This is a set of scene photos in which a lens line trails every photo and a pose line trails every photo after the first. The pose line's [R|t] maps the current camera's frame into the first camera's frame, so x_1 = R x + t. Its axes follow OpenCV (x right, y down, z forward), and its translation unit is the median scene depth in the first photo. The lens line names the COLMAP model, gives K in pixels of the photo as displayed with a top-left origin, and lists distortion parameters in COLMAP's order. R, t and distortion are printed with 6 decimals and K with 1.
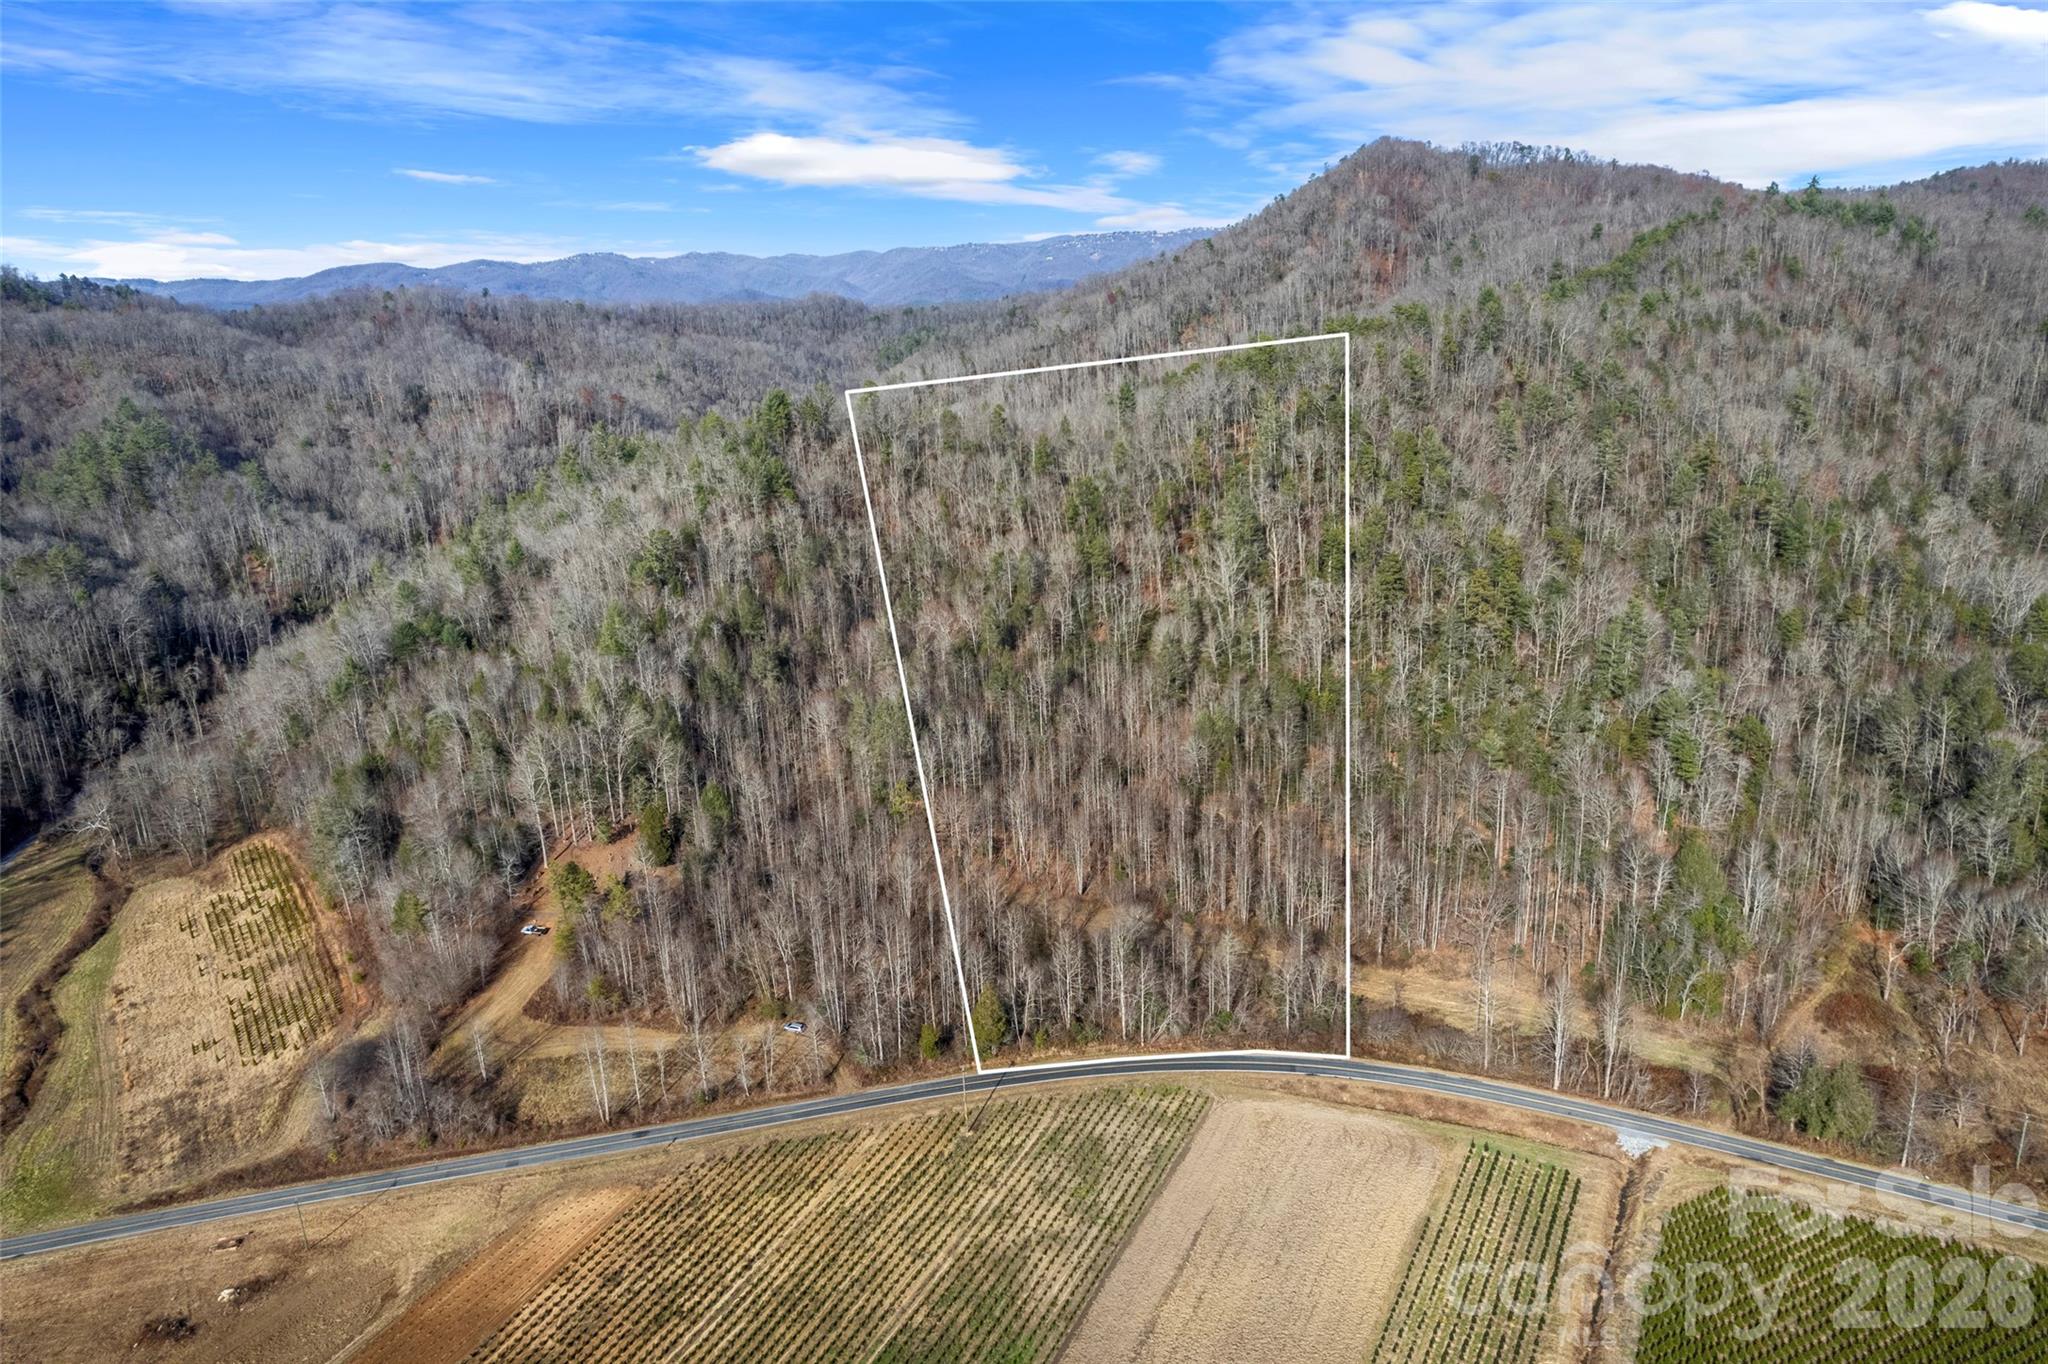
lens RADIAL K [[1318.7, 0, 1028.9], [0, 1318.7, 687.5], [0, 0, 1]] dist [-0.083642, 0.078691]
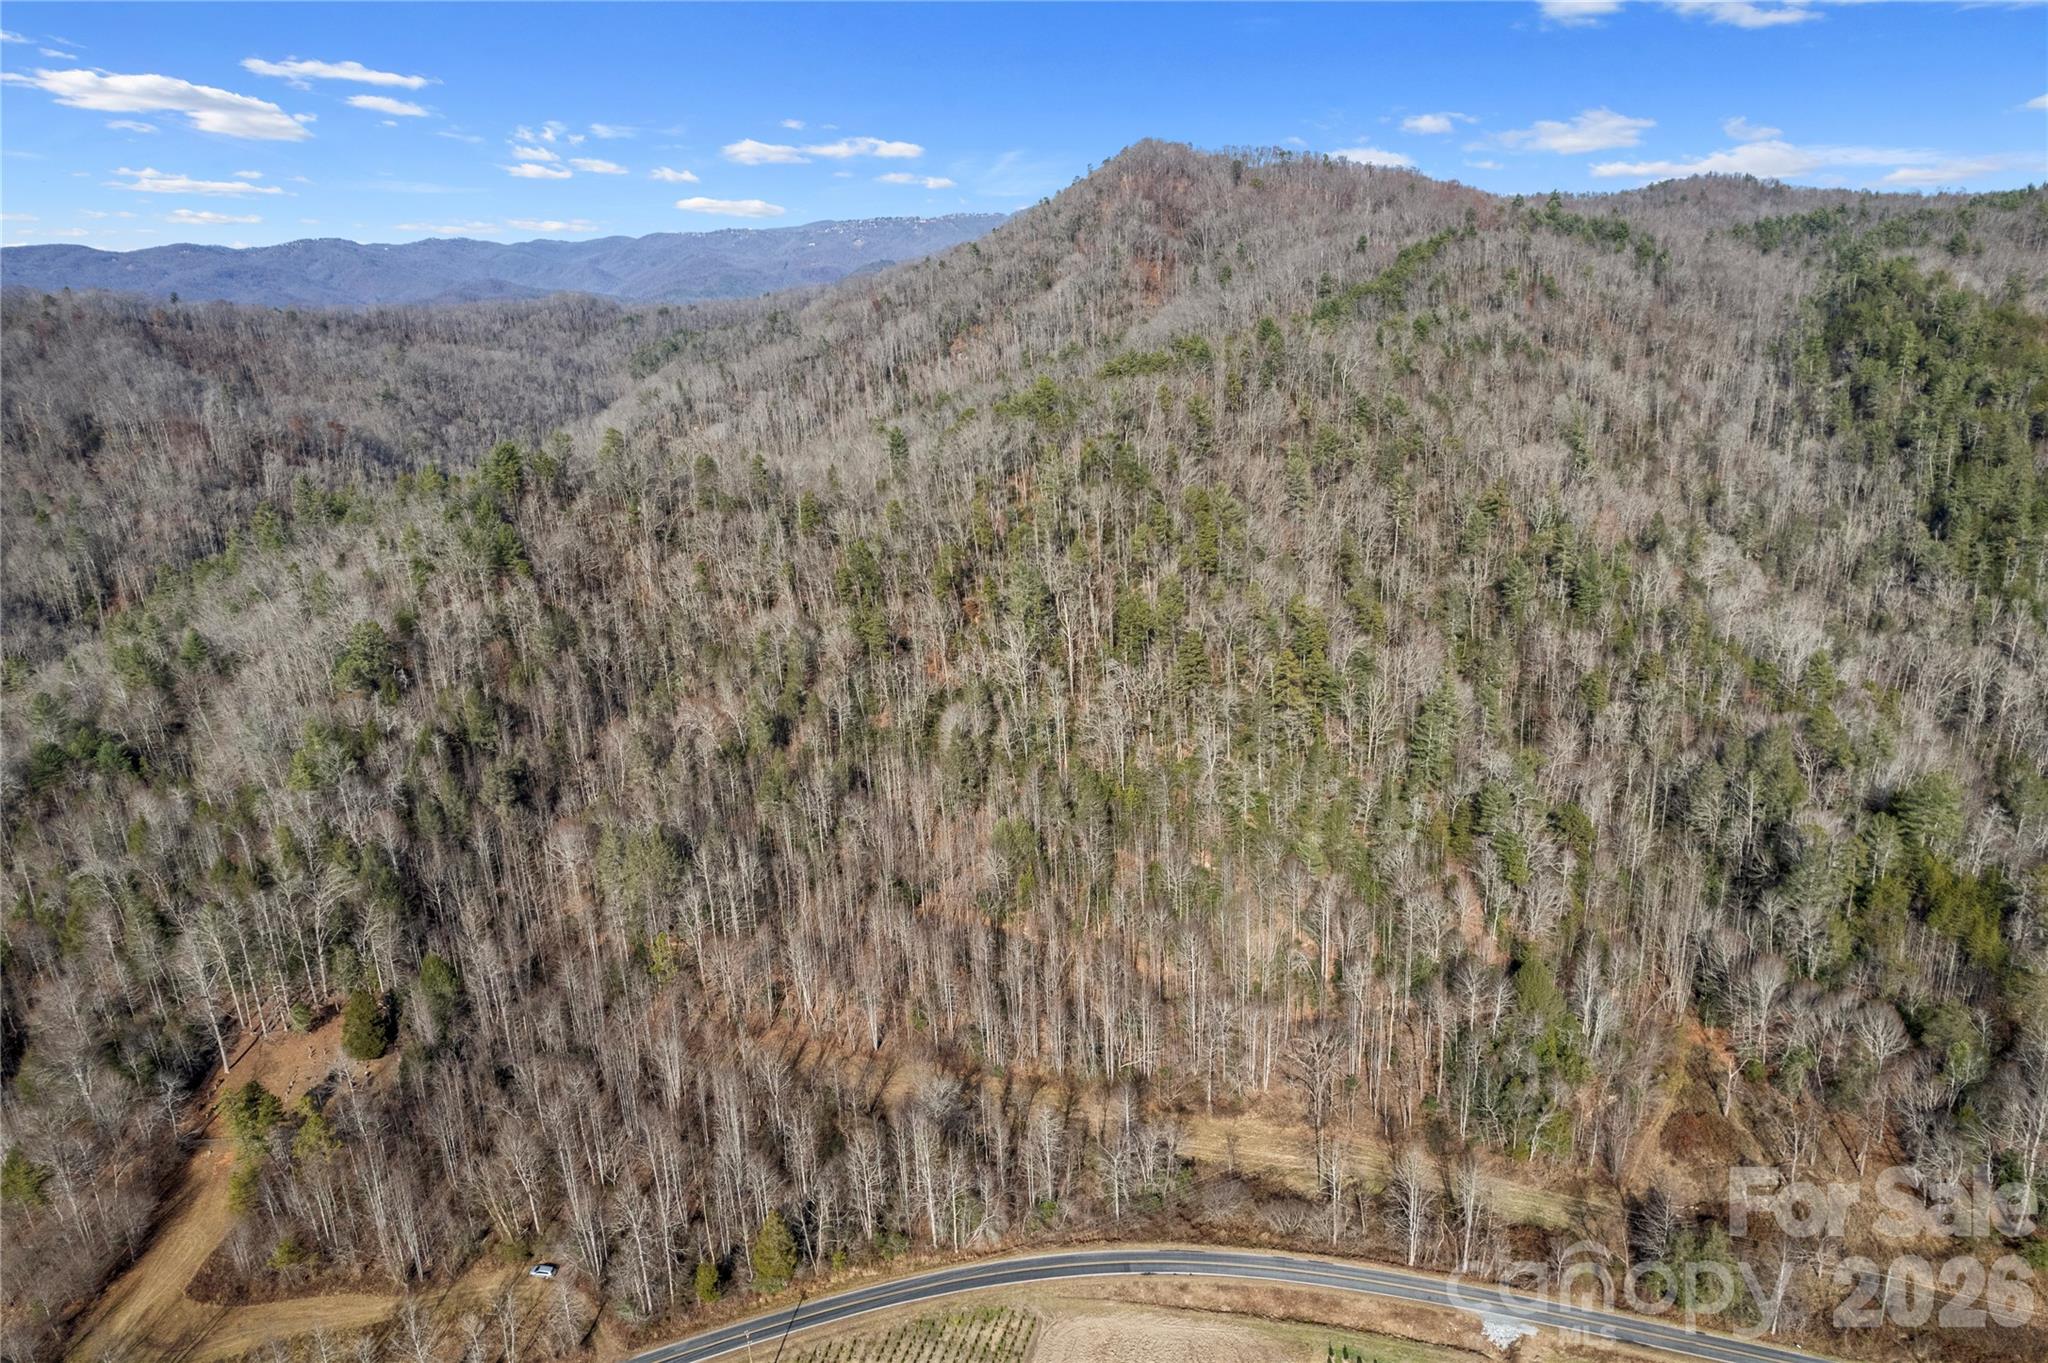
lens RADIAL K [[1318.7, 0, 1028.9], [0, 1318.7, 687.0], [0, 0, 1]] dist [-0.083642, 0.078691]
pose [[0.985394, -0.049608, 0.162906, 0.008771], [0.047786, 0.998744, 0.015085, -0.086105], [-0.163449, -0.007080, 0.986526, 0.102746]]
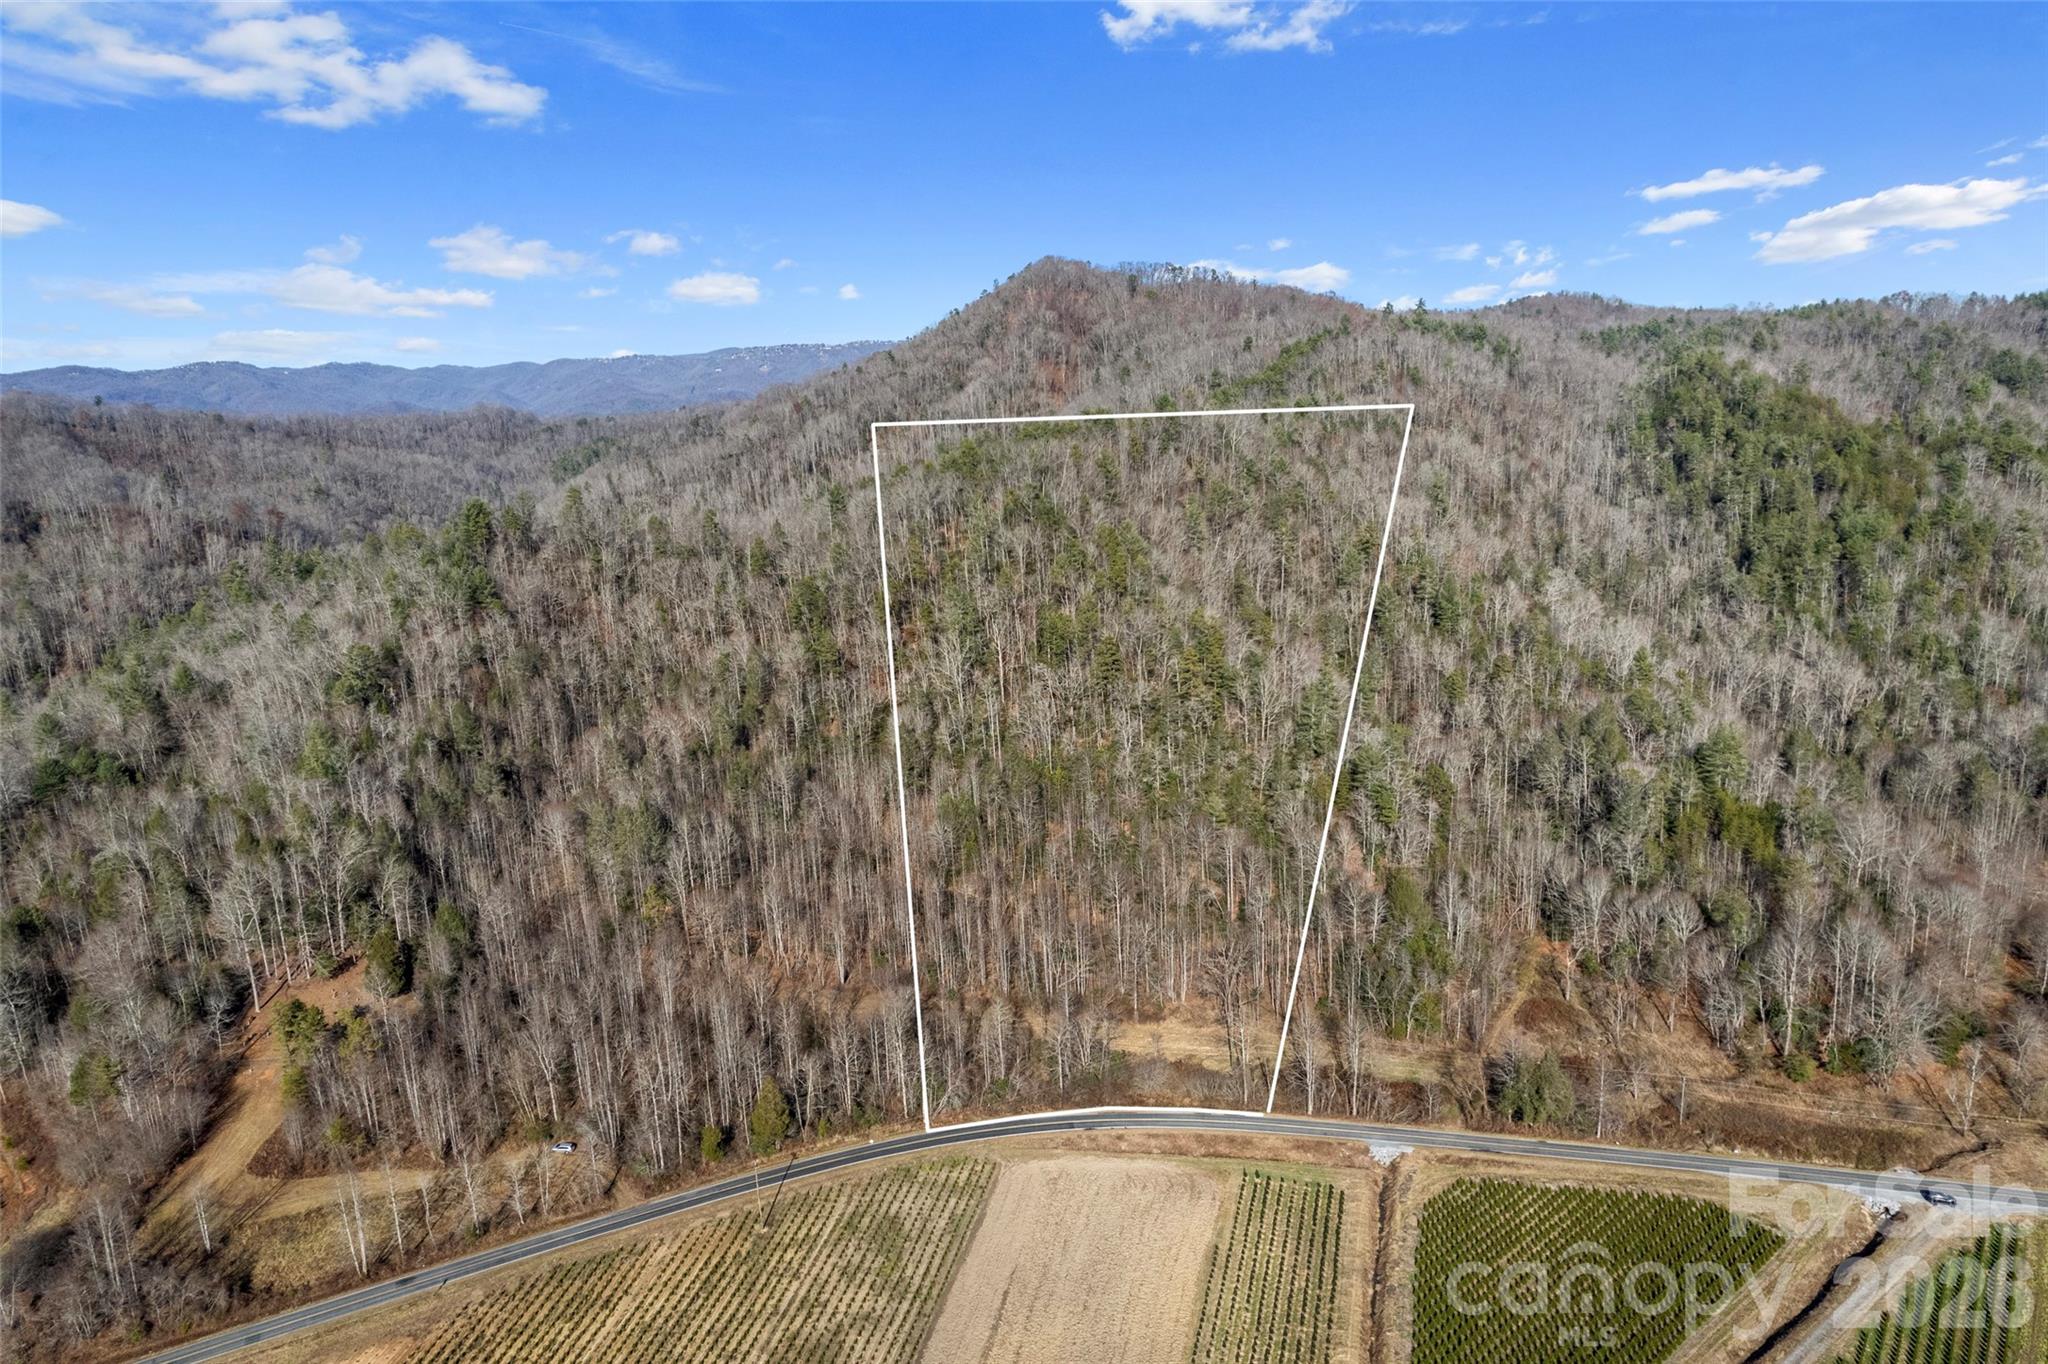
lens RADIAL K [[1318.7, 0, 1028.9], [0, 1318.7, 687.5], [0, 0, 1]] dist [-0.083642, 0.078691]
pose [[0.970468, -0.049276, 0.236144, -0.042955], [0.067941, 0.995120, -0.071560, 0.011938], [-0.231465, 0.085491, 0.969080, -0.022268]]
